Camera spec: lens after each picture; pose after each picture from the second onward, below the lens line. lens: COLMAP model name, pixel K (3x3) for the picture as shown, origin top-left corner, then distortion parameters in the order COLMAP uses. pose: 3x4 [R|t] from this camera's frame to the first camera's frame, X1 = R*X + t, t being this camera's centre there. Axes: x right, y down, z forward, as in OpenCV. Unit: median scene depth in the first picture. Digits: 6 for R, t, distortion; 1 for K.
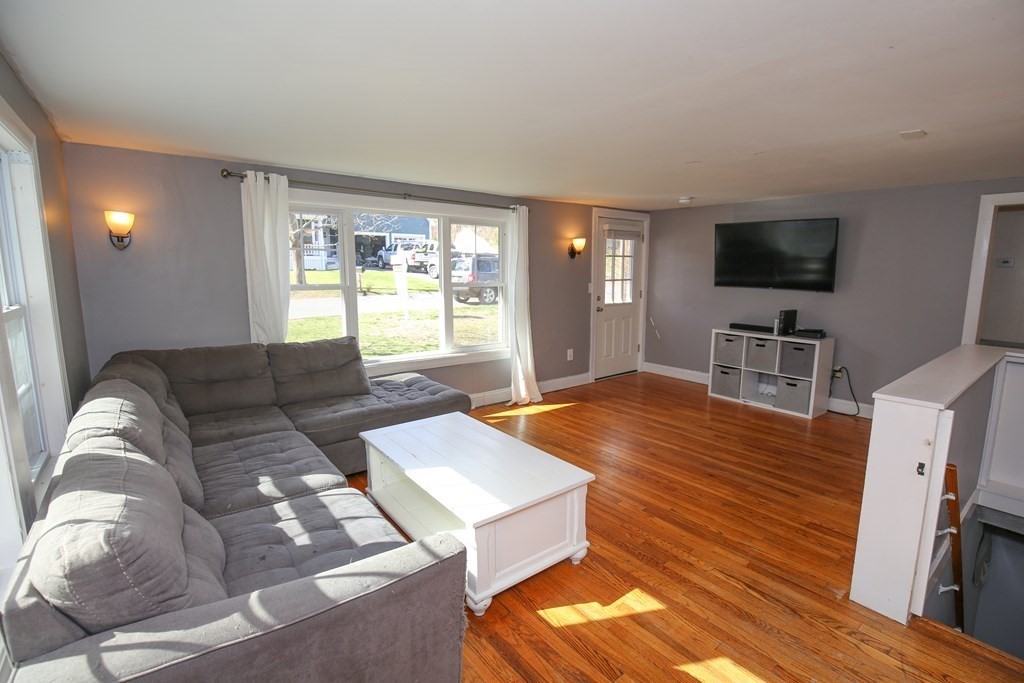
lens RADIAL K [[487.1, 0, 517.4], [0, 487.1, 338.6], [0, 0, 1]] dist [-0.036378, 0.000217]
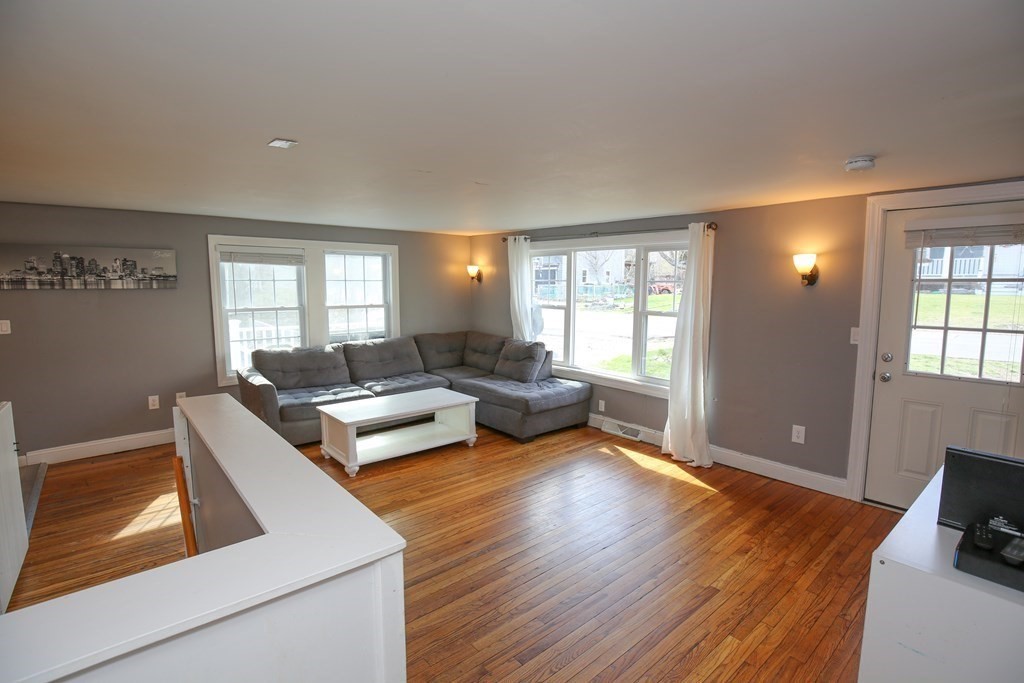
lens RADIAL K [[487.1, 0, 517.4], [0, 487.1, 338.6], [0, 0, 1]] dist [-0.036378, 0.000217]
pose [[0.052161, 0.104283, -0.993179, 1.018736], [-0.152315, 0.983728, 0.095291, -0.137021], [0.986955, 0.146305, 0.067196, 0.822059]]
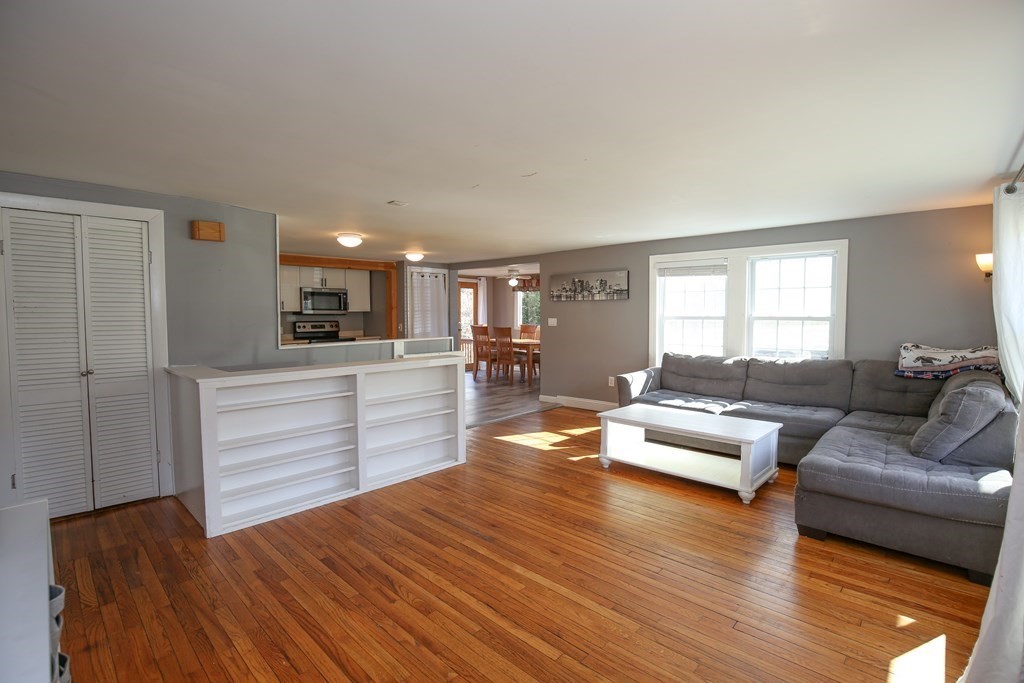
lens RADIAL K [[471.2, 0, 522.9], [0, 471.2, 337.8], [0, 0, 1]] dist [-0.031165, 0.000756]
pose [[-0.987580, 0.006569, -0.156979, 0.403821], [-0.025203, 0.979563, 0.199552, -0.191606], [0.155082, 0.201030, -0.967231, 1.490157]]
